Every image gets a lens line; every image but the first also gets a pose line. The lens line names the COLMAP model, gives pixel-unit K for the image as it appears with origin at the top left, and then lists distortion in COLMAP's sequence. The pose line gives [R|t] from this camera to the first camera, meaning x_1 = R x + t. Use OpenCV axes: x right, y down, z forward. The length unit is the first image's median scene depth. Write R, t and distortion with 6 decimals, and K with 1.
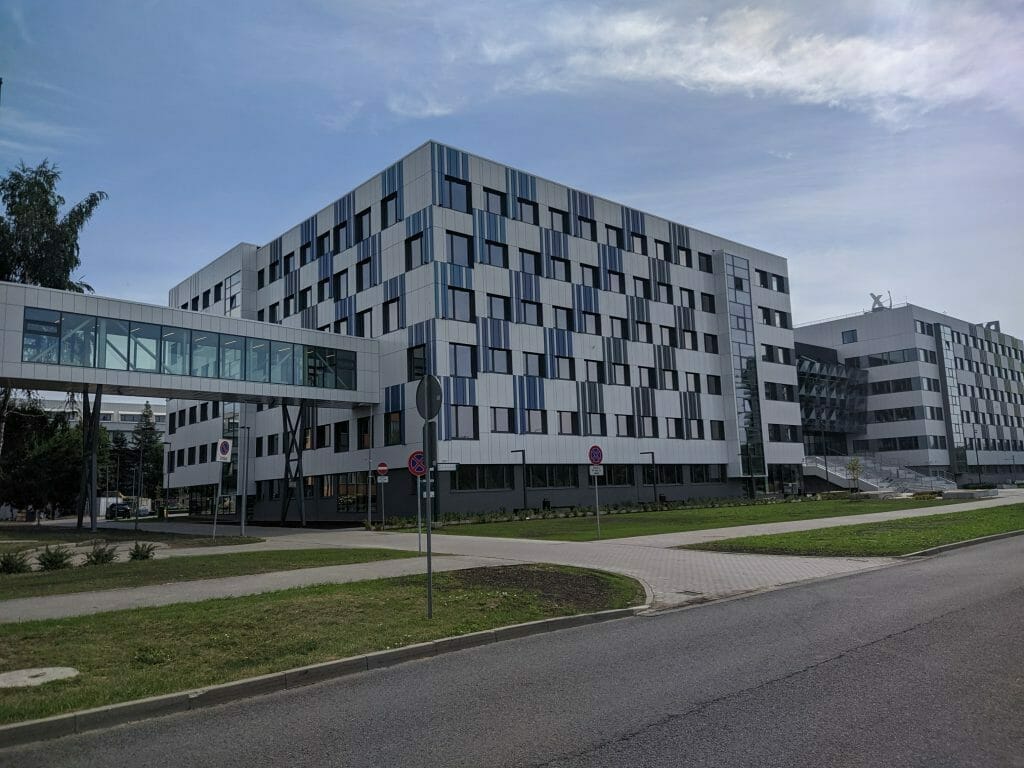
lens RADIAL K [[752.8, 0, 516.7], [0, 752.8, 386.5], [0, 0, 1]] dist [0.056120, -0.007083]
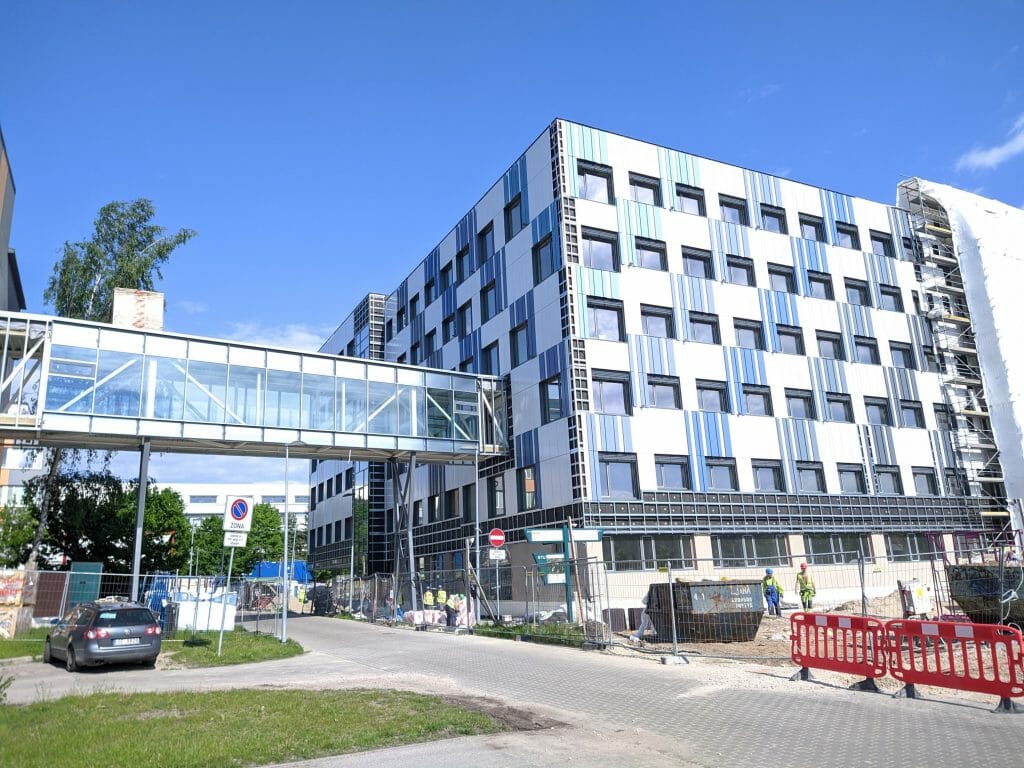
lens RADIAL K [[752.8, 0, 514.3], [0, 752.8, 378.7], [0, 0, 1]] dist [0.056120, -0.007083]
pose [[0.971427, -0.068021, -0.227381, 0.004179], [0.041958, 0.992179, -0.117556, 0.029393], [0.233599, 0.104657, 0.966684, 0.209859]]
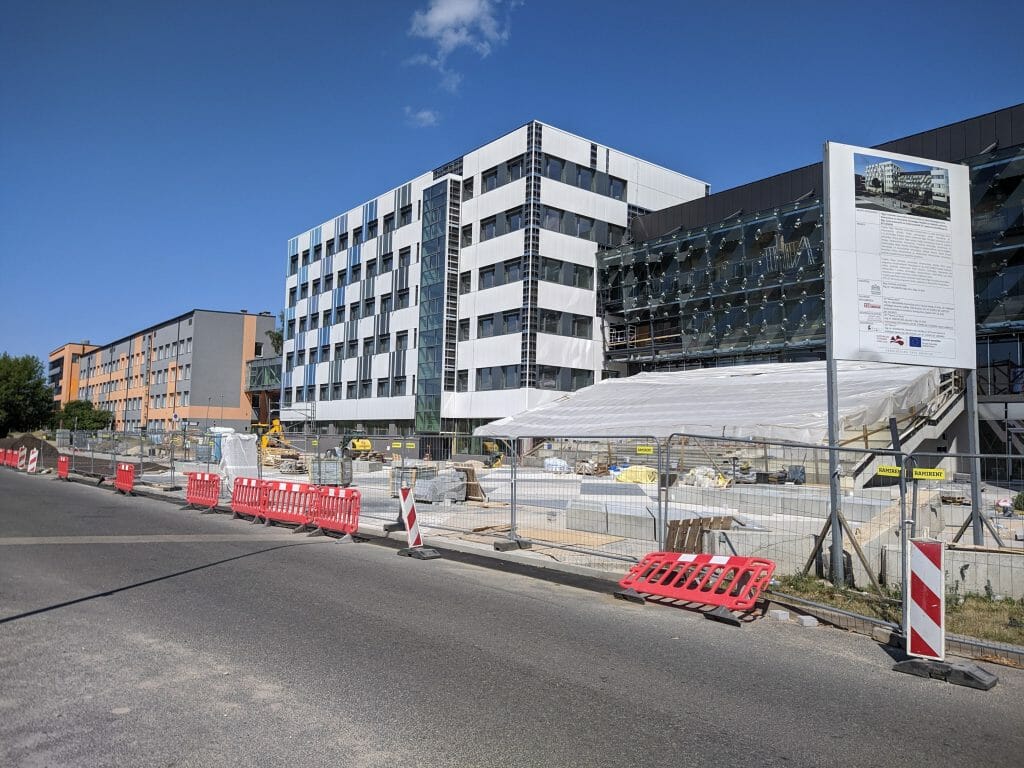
lens RADIAL K [[752.8, 0, 513.9], [0, 752.8, 381.7], [0, 0, 1]] dist [0.056120, -0.007083]
pose [[-0.042166, -0.037186, -0.998418, 1.377923], [0.124118, 0.991371, -0.042165, 0.124219], [0.991371, -0.125700, -0.037187, 1.302735]]
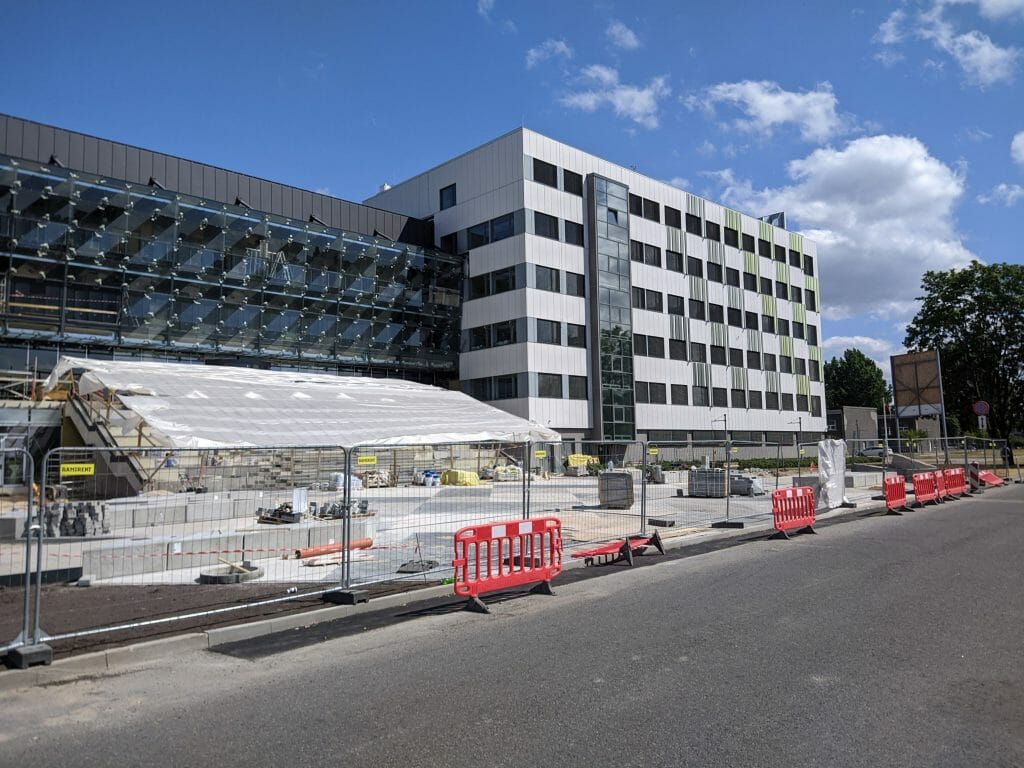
lens RADIAL K [[752.8, 0, 514.4], [0, 752.8, 381.0], [0, 0, 1]] dist [0.056120, -0.007083]
pose [[0.999693, 0.018611, 0.016329, 0.891608], [-0.019275, 0.998954, 0.041469, 0.084015], [-0.015540, -0.041771, 0.999006, 0.822463]]
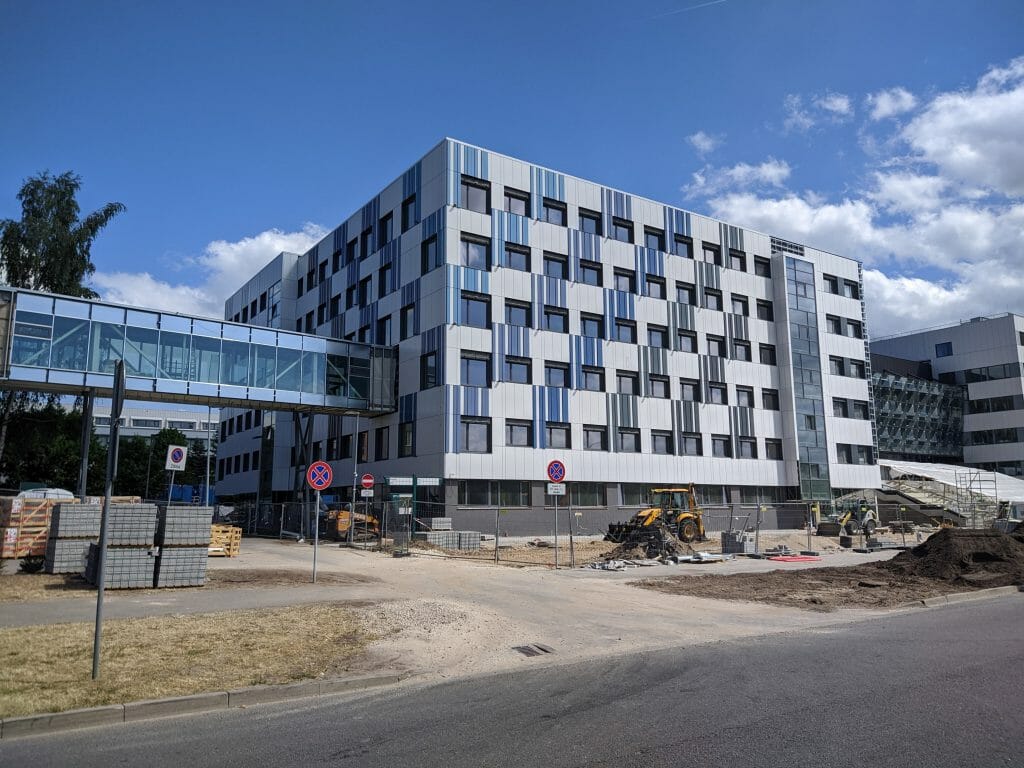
lens RADIAL K [[752.8, 0, 515.4], [0, 752.8, 383.6], [0, 0, 1]] dist [0.056120, -0.007083]
pose [[0.992541, 0.008708, -0.121598, 0.075869], [-0.011679, 0.999650, -0.023738, 0.005071], [0.121349, 0.024981, 0.992296, 0.057645]]
